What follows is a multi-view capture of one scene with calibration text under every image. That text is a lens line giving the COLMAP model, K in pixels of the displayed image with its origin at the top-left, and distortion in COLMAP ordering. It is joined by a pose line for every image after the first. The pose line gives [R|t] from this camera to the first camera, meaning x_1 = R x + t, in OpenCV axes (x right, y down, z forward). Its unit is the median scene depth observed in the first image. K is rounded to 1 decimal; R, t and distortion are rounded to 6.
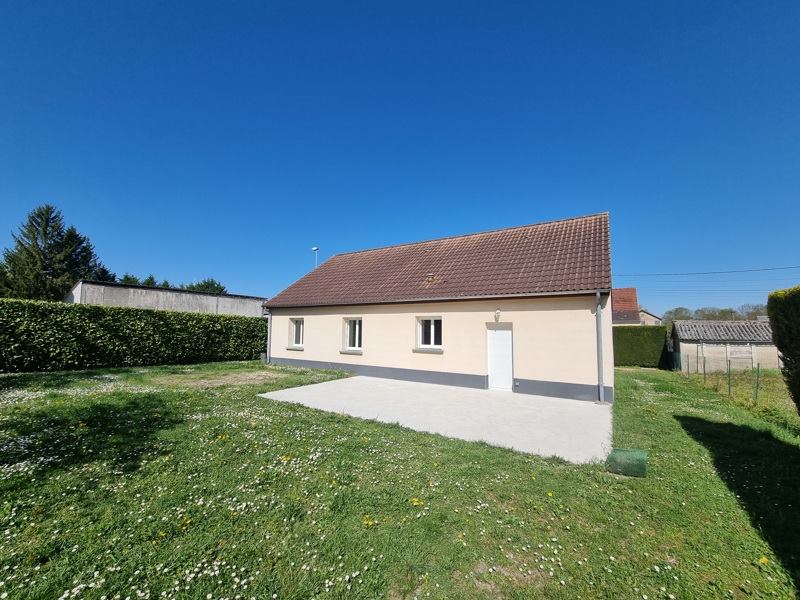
lens RADIAL K [[326.2, 0, 403.3], [0, 326.2, 302.2], [0, 0, 1]] dist [-0.001477, -0.000222]
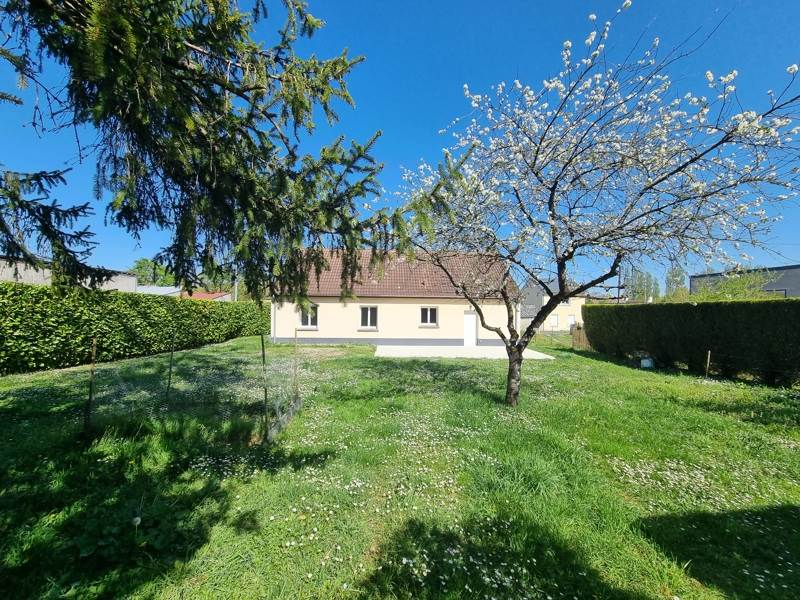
lens RADIAL K [[326.2, 0, 403.3], [0, 326.2, 302.2], [0, 0, 1]] dist [-0.001477, -0.000222]
pose [[0.796730, 0.015049, 0.604149, -1.021704], [-0.043558, 0.998520, 0.032569, -0.025818], [-0.602764, -0.052264, 0.796206, -0.245002]]
